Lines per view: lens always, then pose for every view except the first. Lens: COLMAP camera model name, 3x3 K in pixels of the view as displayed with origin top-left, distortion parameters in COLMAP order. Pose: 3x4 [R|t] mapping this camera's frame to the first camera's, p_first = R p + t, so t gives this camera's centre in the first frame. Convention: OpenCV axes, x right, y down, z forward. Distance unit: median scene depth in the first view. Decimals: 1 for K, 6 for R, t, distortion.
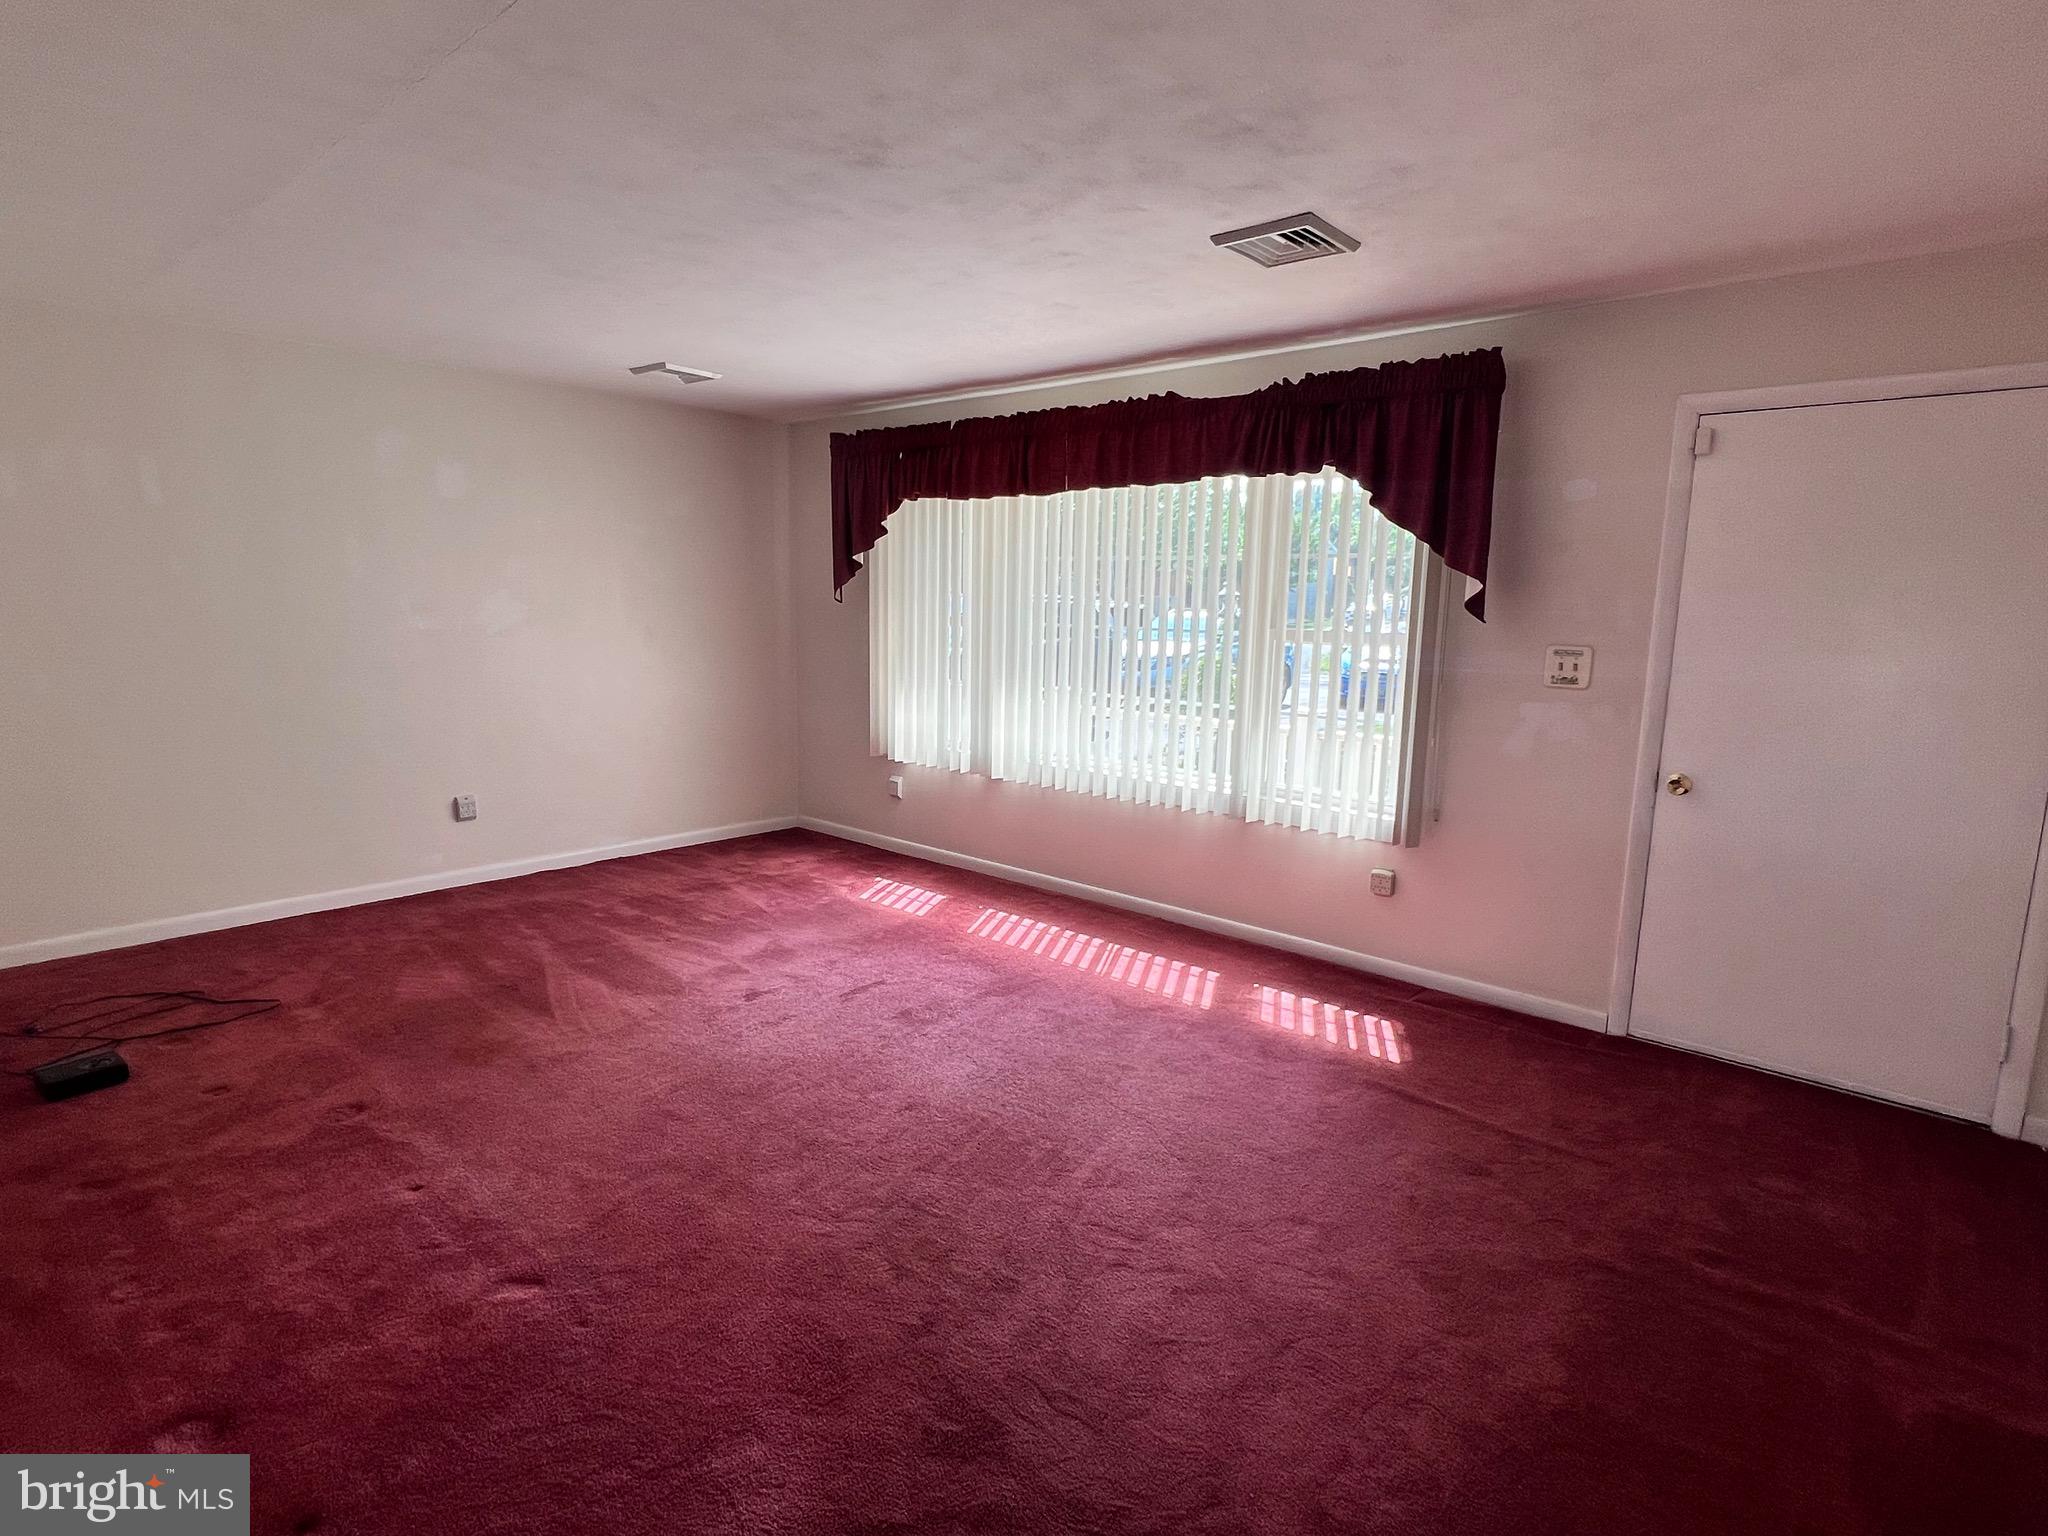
lens RADIAL K [[1059.9, 0, 1014.9], [0, 1059.9, 765.6], [0, 0, 1]] dist [0.004930, -0.000701]
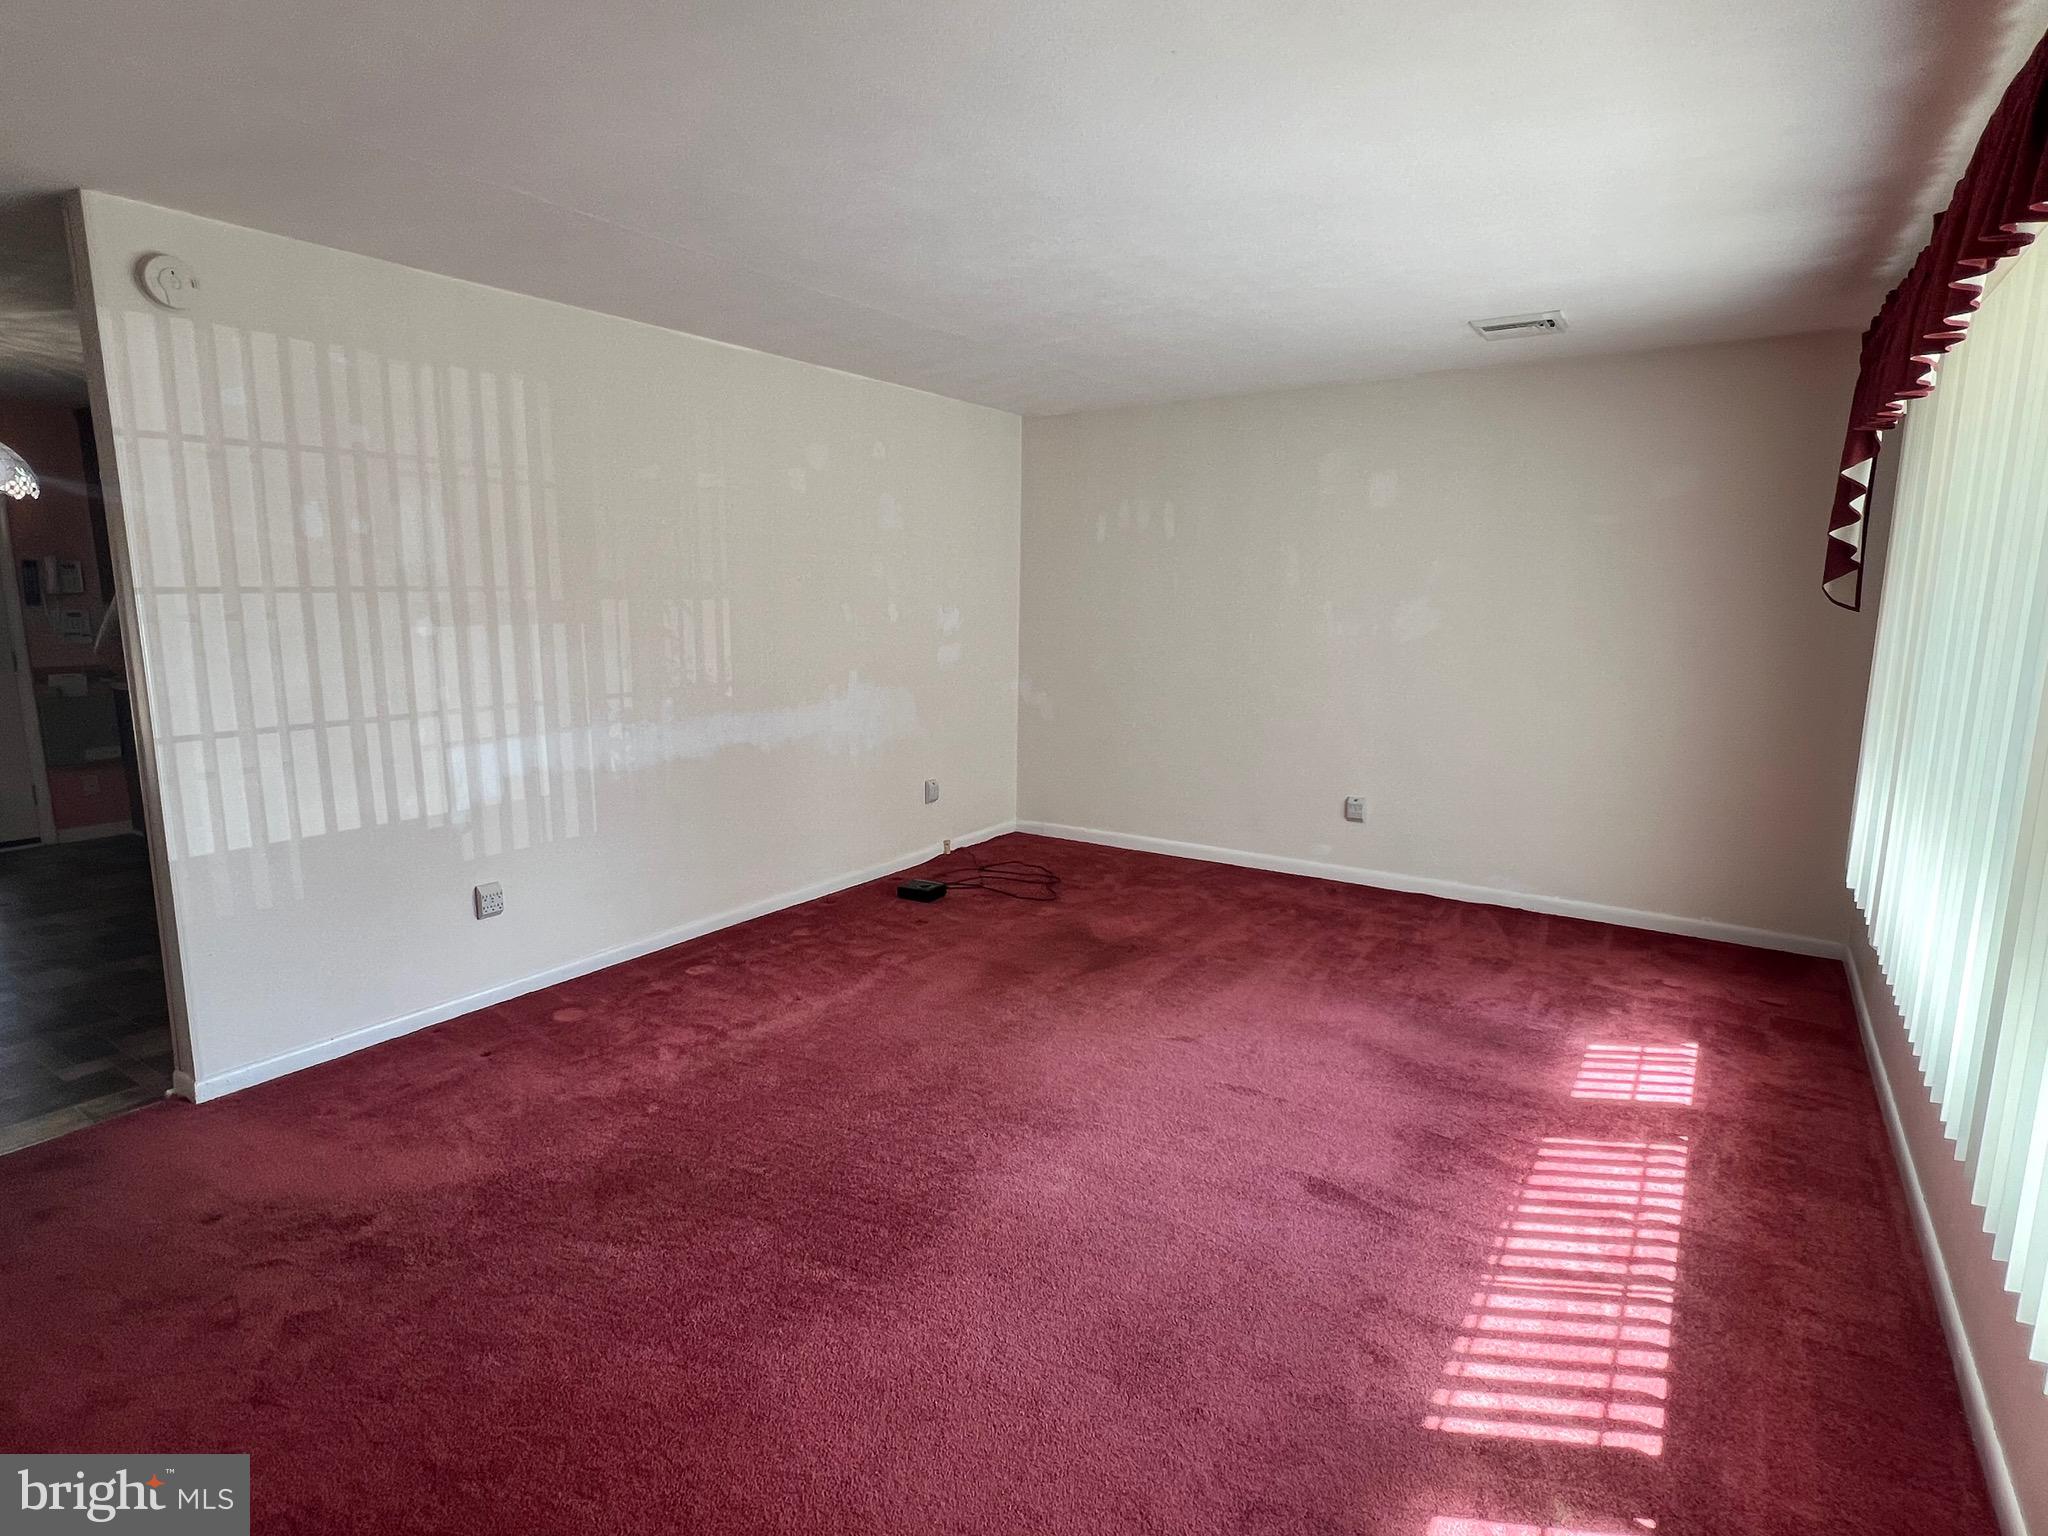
lens RADIAL K [[1059.9, 0, 1014.9], [0, 1059.9, 765.6], [0, 0, 1]] dist [0.004930, -0.000701]
pose [[0.128859, 0.141310, -0.981543, 0.536358], [-0.156355, 0.980310, 0.120606, -0.089425], [0.979259, 0.137928, 0.148416, 0.629587]]
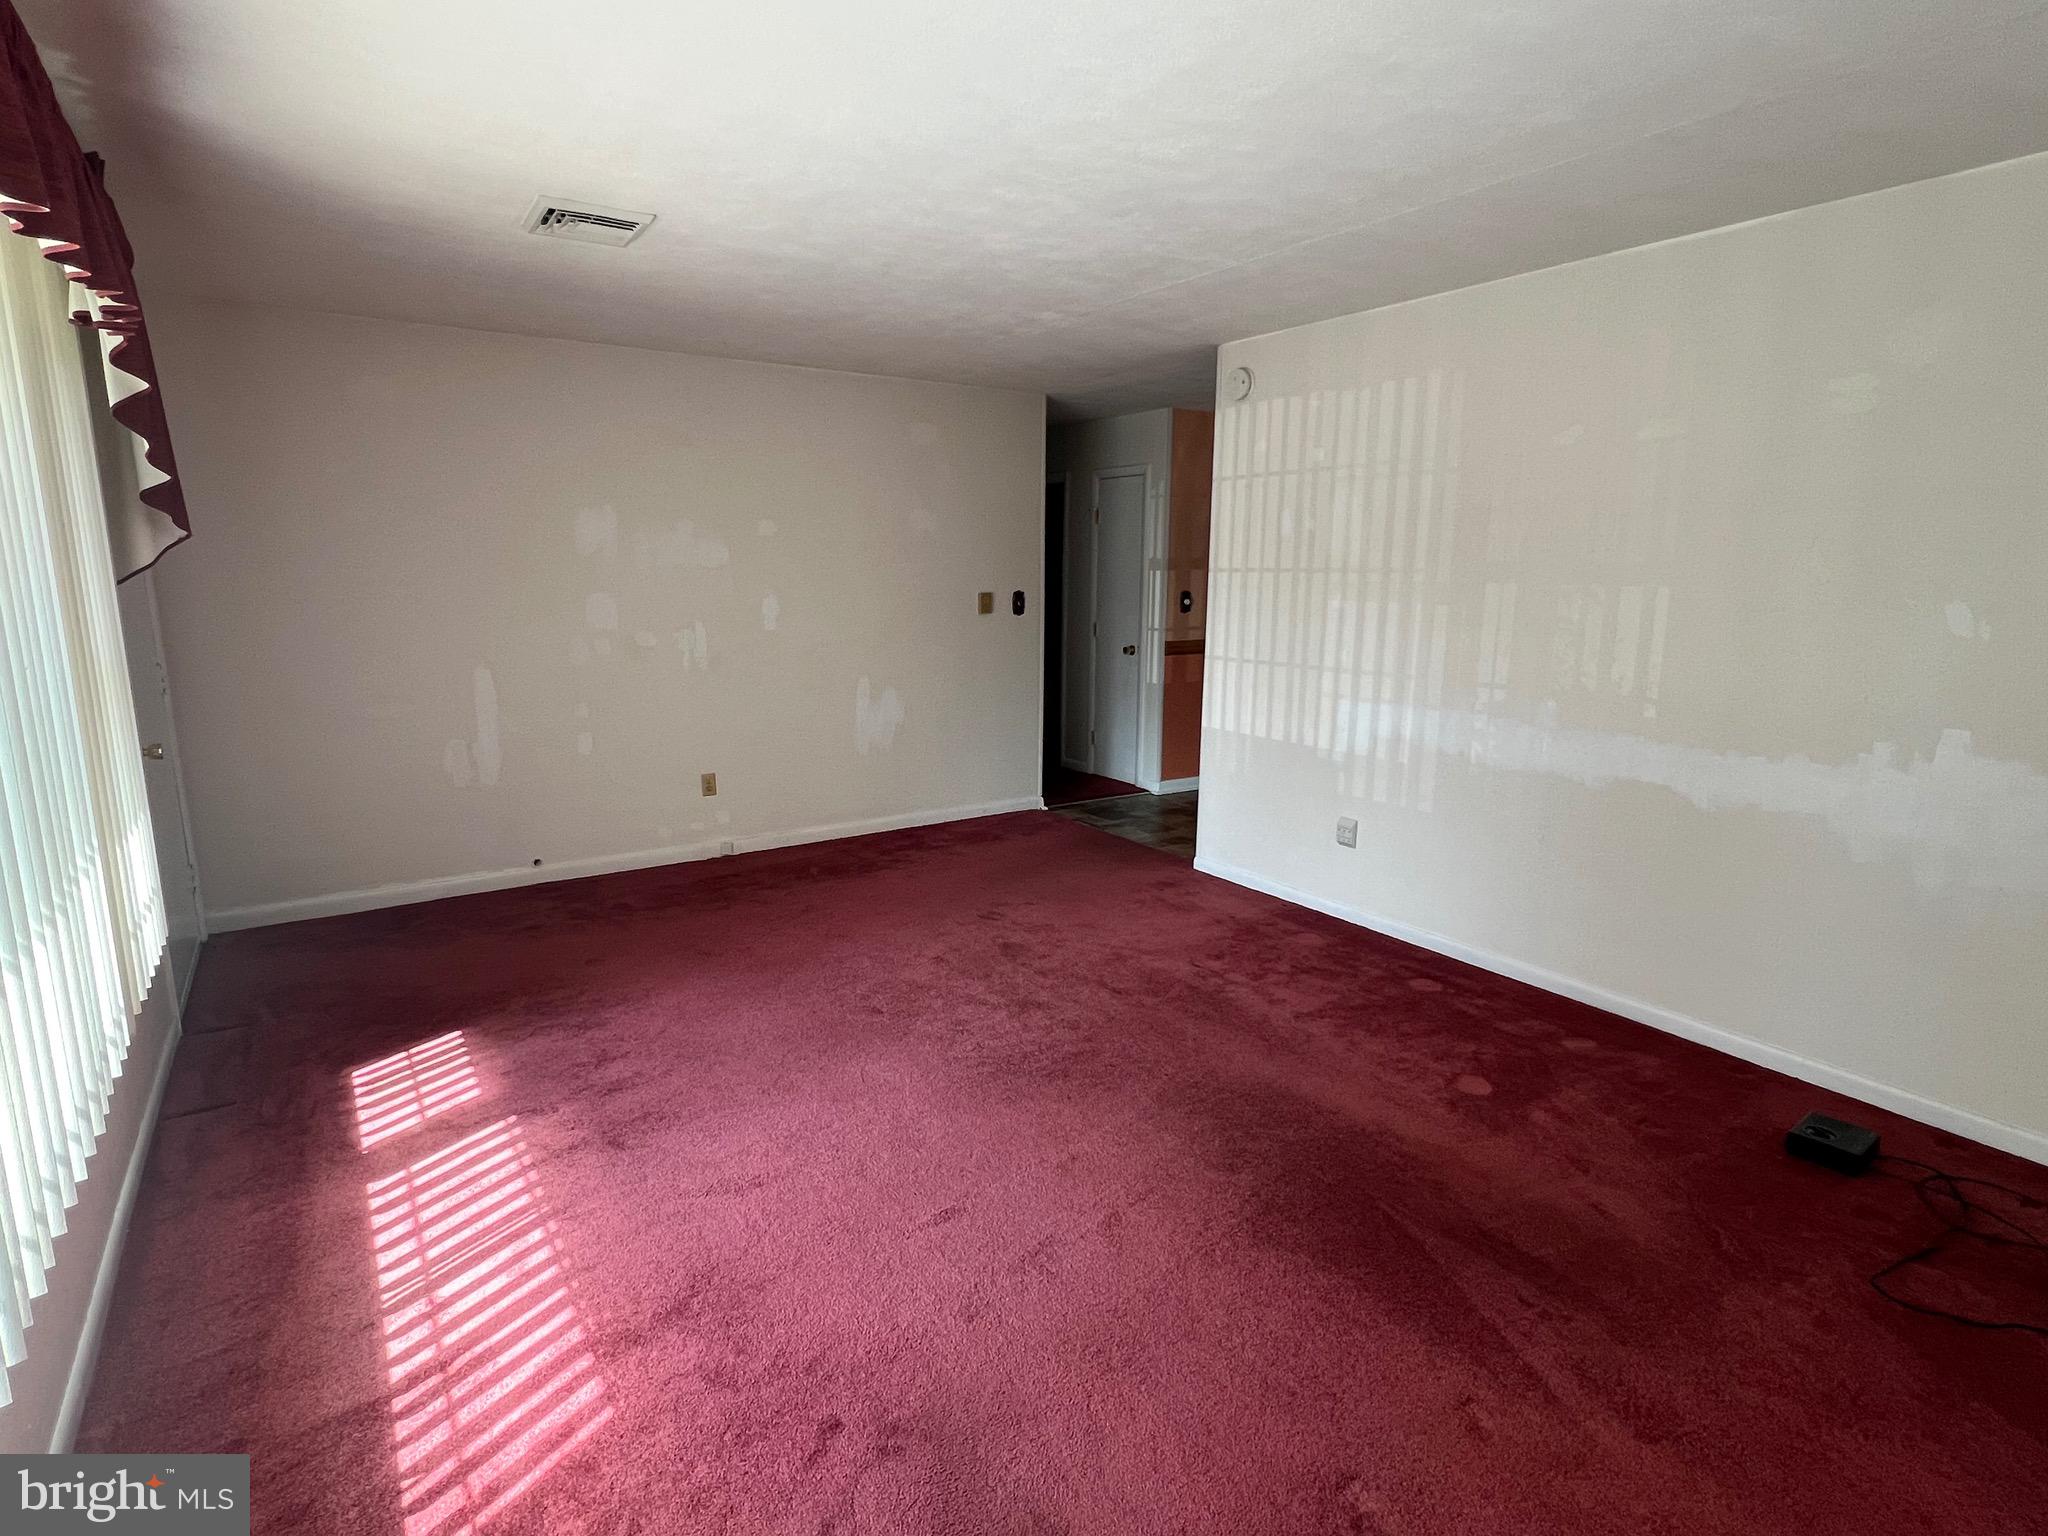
lens RADIAL K [[1059.9, 0, 1014.9], [0, 1059.9, 765.6], [0, 0, 1]] dist [0.004930, -0.000701]
pose [[-0.966759, -0.072126, 0.245305, -0.300584], [0.017255, 0.938799, 0.344033, -0.234060], [-0.255106, 0.336830, -0.906348, 1.360070]]
